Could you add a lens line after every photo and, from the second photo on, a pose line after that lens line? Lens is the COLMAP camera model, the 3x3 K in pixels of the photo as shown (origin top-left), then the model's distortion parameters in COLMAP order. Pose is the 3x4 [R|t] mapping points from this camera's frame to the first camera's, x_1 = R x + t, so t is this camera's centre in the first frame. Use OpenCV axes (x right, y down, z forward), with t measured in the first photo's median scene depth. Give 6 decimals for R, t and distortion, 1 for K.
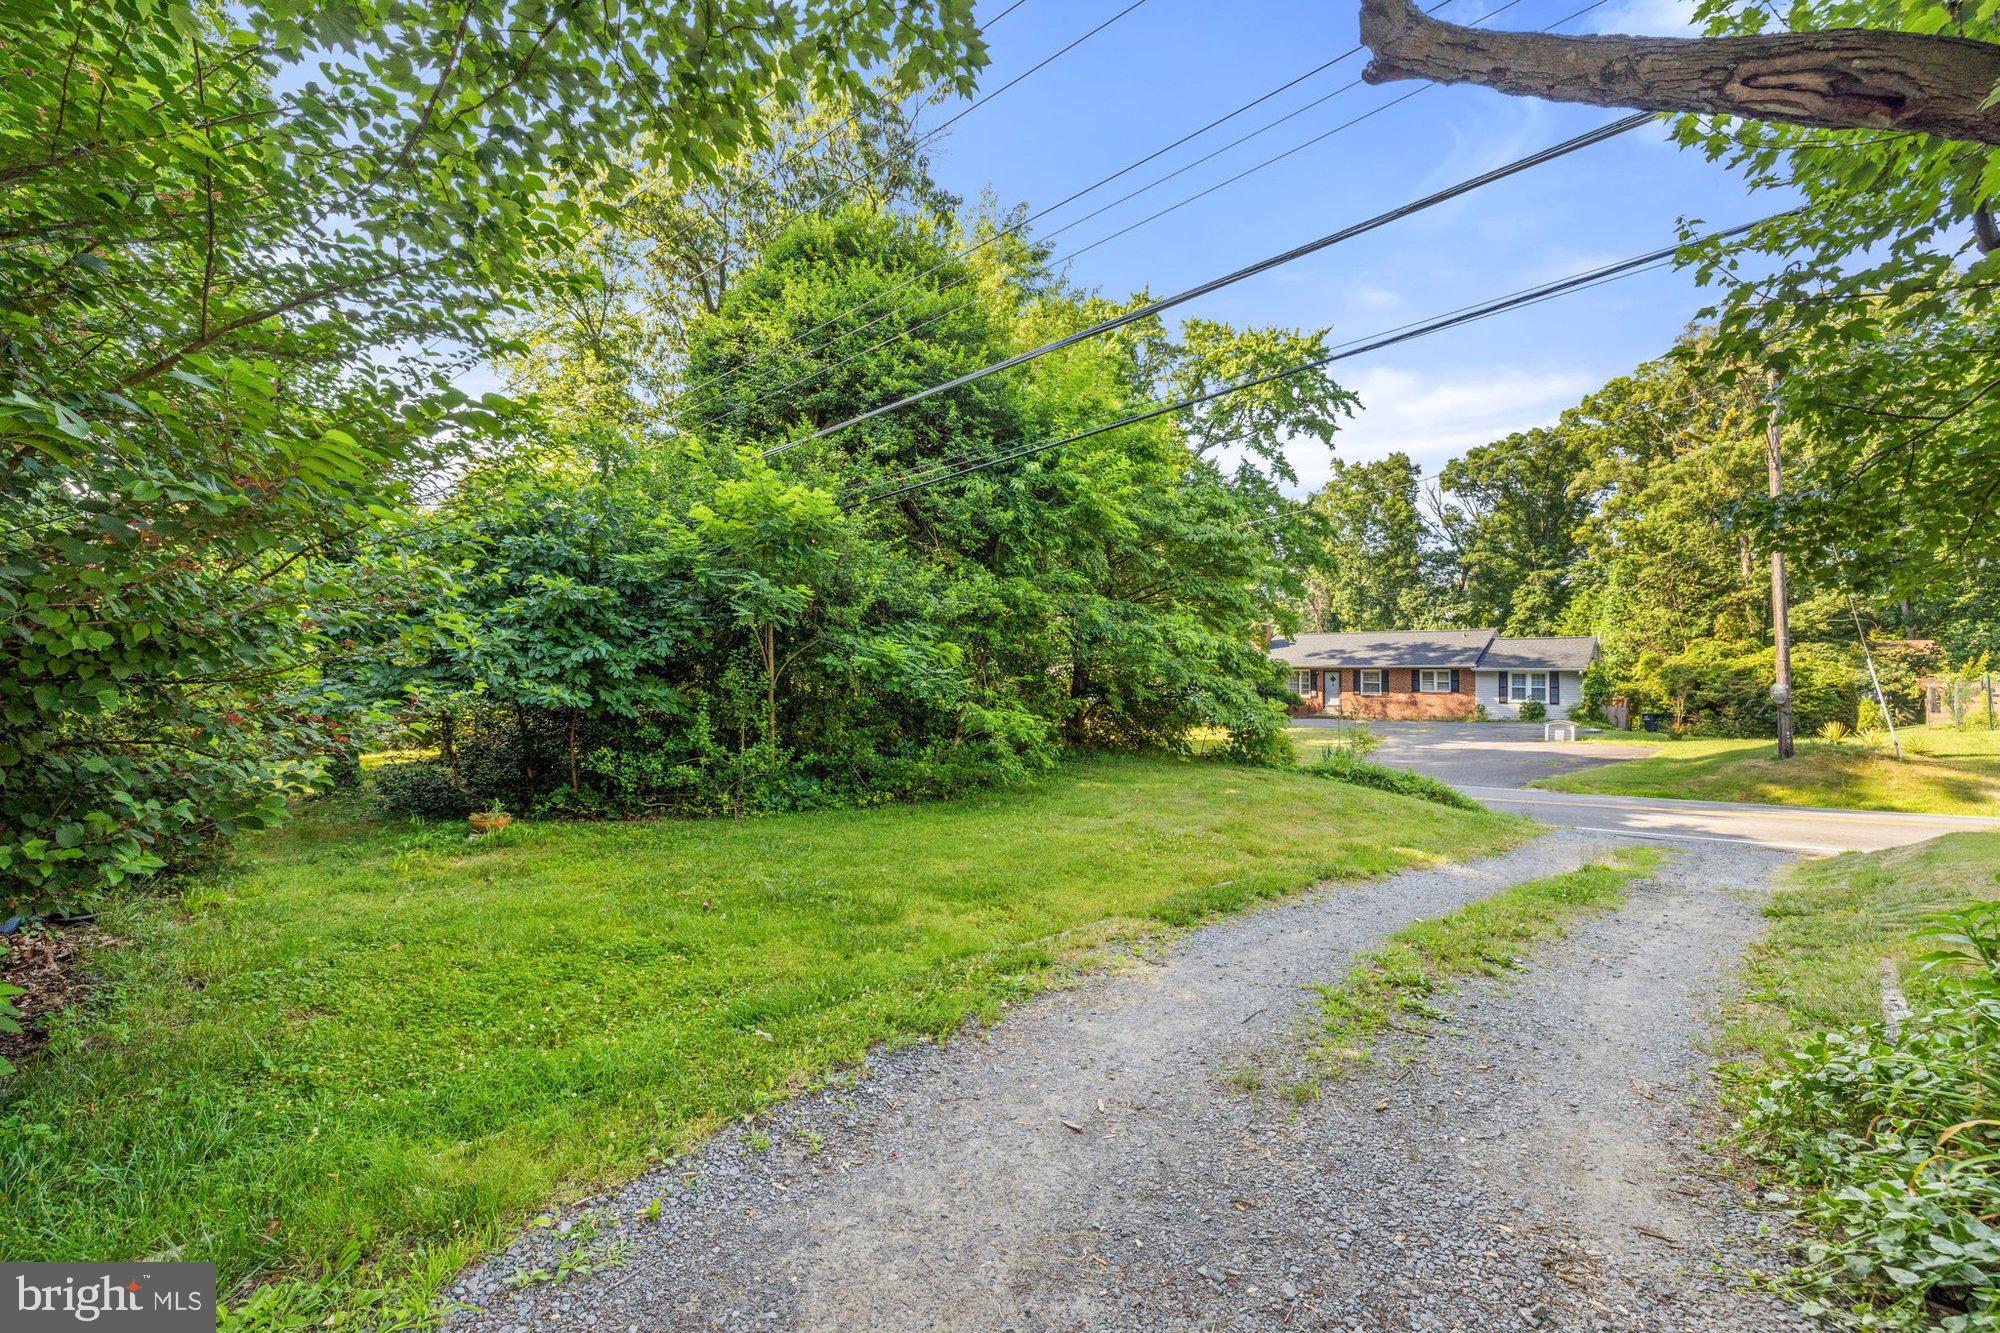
lens RADIAL K [[823.3, 0, 975.3], [0, 823.3, 658.7], [0, 0, 1]] dist [-0.011338, 0.000218]
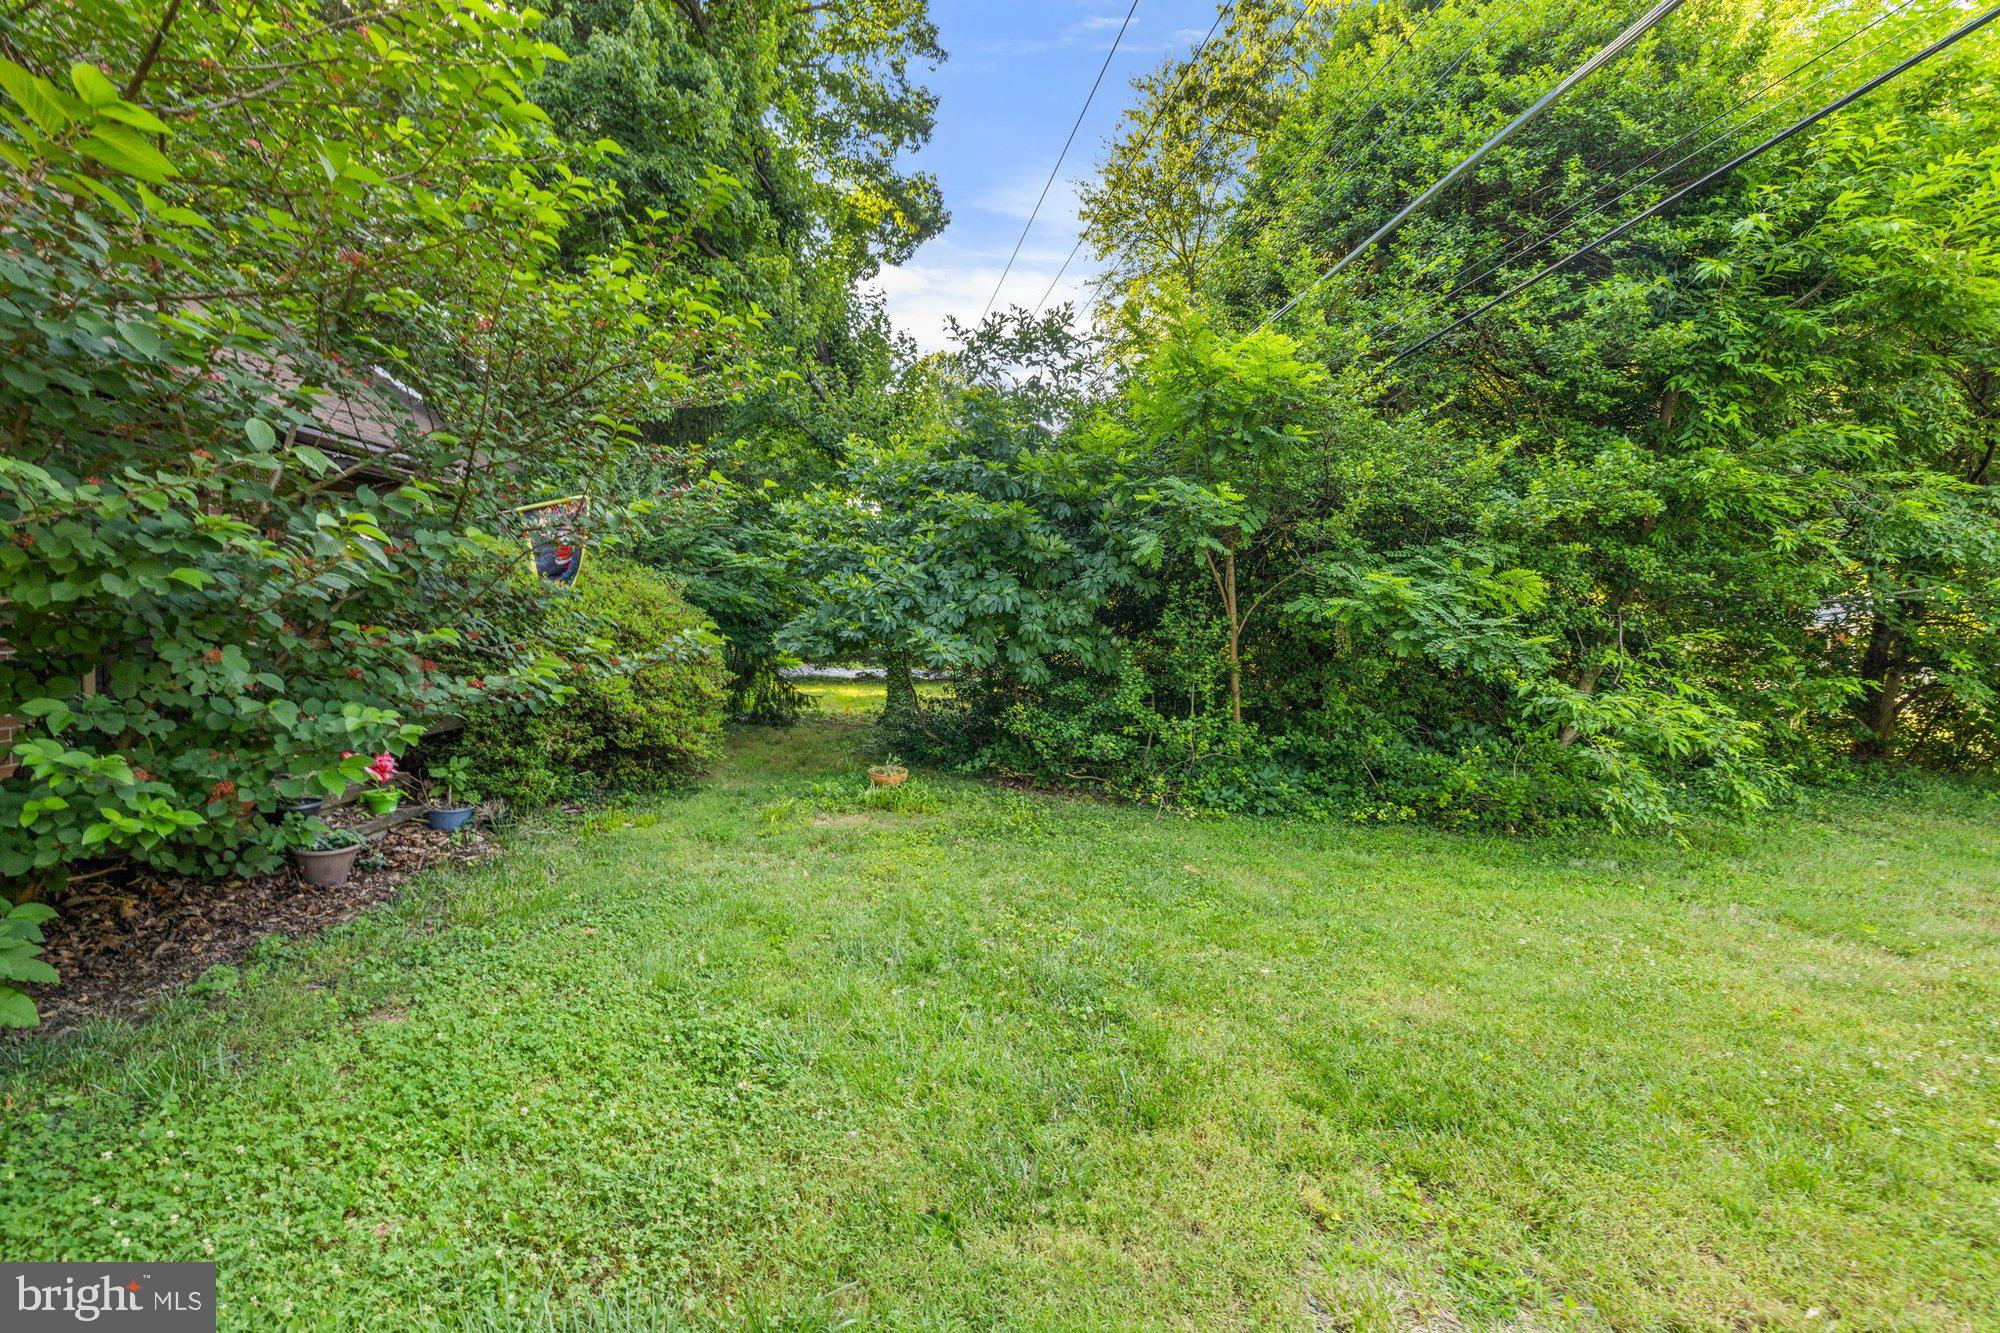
lens RADIAL K [[823.3, 0, 975.3], [0, 823.3, 658.7], [0, 0, 1]] dist [-0.011338, 0.000218]
pose [[0.735605, 0.048623, -0.675664, 0.069891], [-0.002553, 0.997613, 0.069013, 0.002672], [0.677406, -0.049041, 0.733972, 0.285583]]
